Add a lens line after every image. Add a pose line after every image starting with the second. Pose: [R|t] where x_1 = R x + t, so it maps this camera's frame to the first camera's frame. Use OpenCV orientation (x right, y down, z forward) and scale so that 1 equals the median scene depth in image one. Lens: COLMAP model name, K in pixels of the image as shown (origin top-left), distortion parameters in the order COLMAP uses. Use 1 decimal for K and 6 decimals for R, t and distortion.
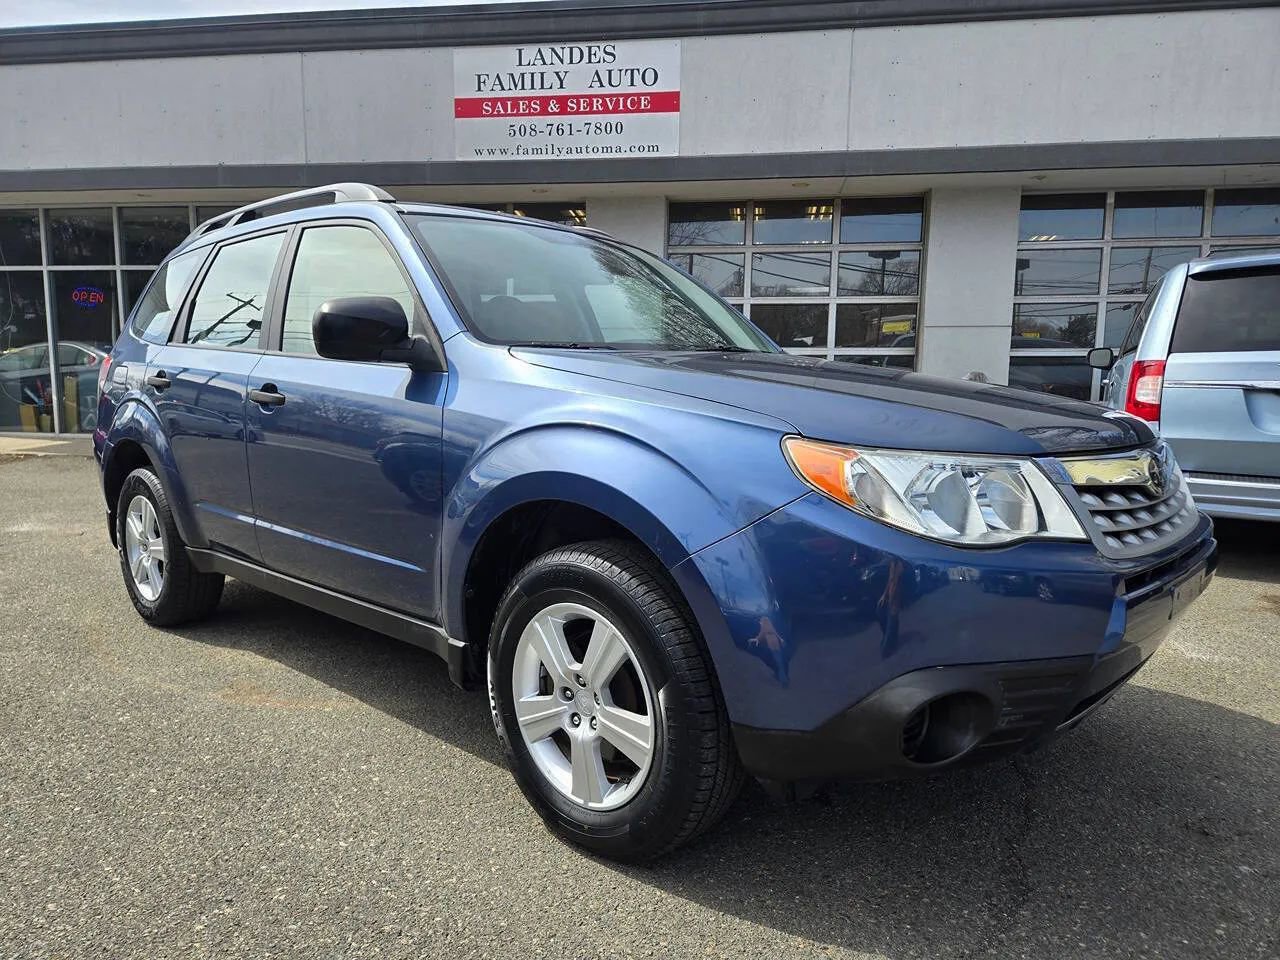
lens RADIAL K [[850.8, 0, 642.4], [0, 850.8, 474.6], [0, 0, 1]] dist [0.058365, -0.045781]
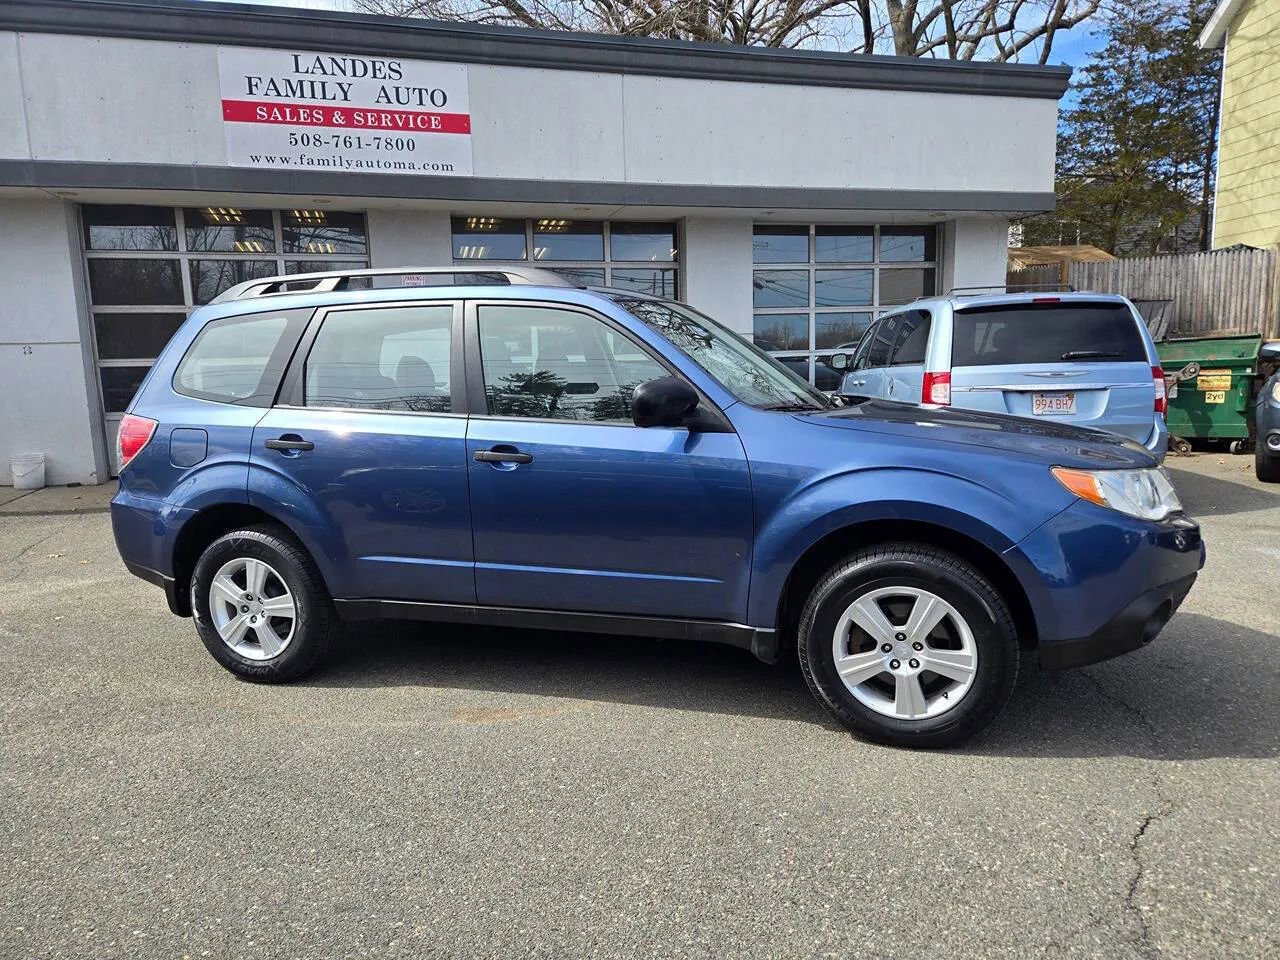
lens RADIAL K [[847.7, 0, 643.0], [0, 847.7, 472.1], [0, 0, 1]] dist [0.067060, -0.054291]
pose [[0.913626, -0.086276, 0.397296, -0.387041], [0.081144, 0.996258, 0.029746, -0.047435], [-0.398376, 0.005061, 0.917208, -0.072746]]
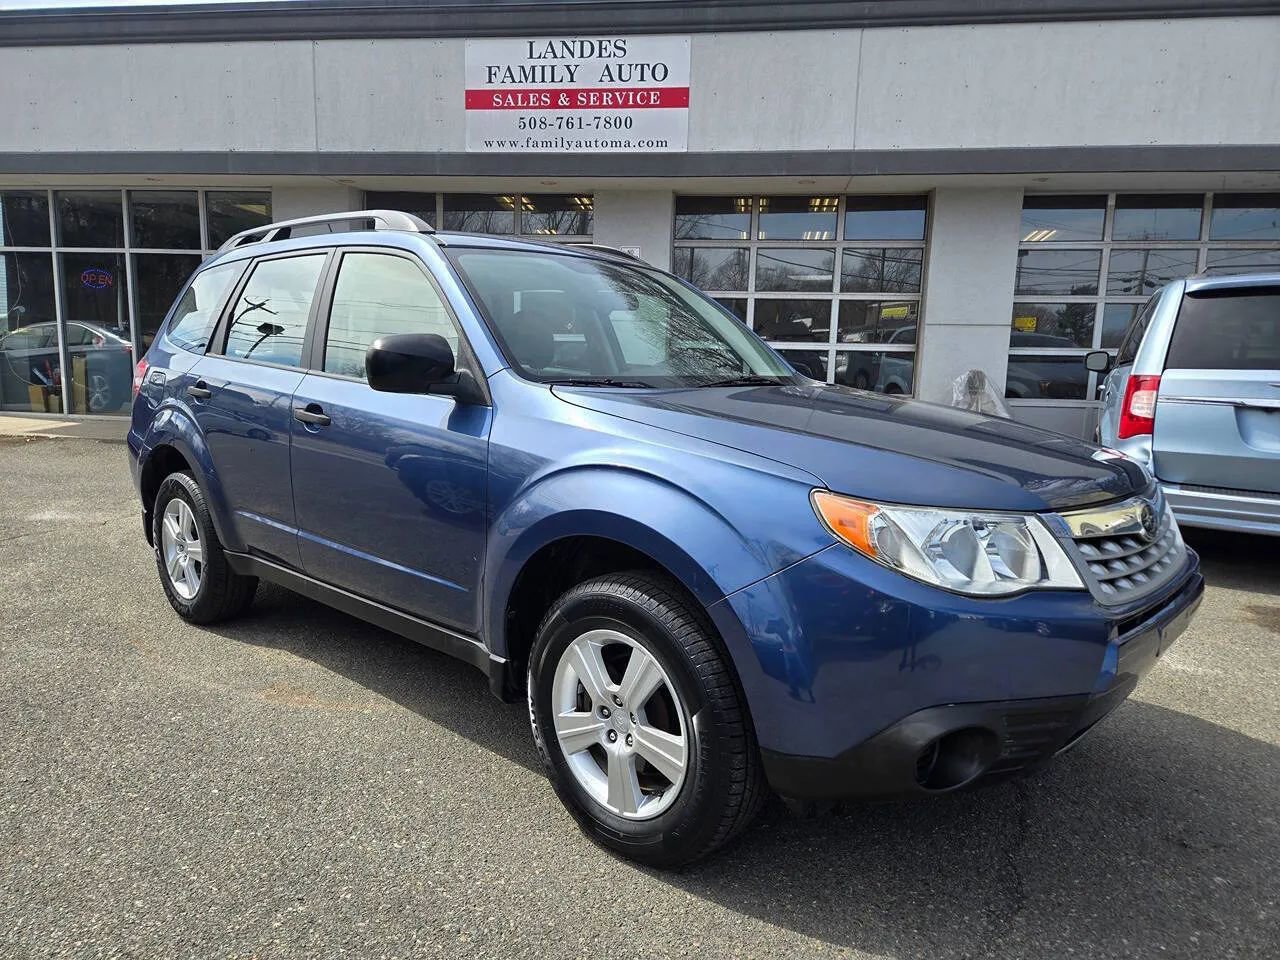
lens RADIAL K [[847.7, 0, 643.0], [0, 847.7, 472.1], [0, 0, 1]] dist [0.067060, -0.054291]
pose [[0.999866, 0.014990, 0.006549, -0.018817], [-0.015131, 0.999643, 0.022021, -0.027737], [-0.006216, -0.022117, 0.999736, -0.030515]]
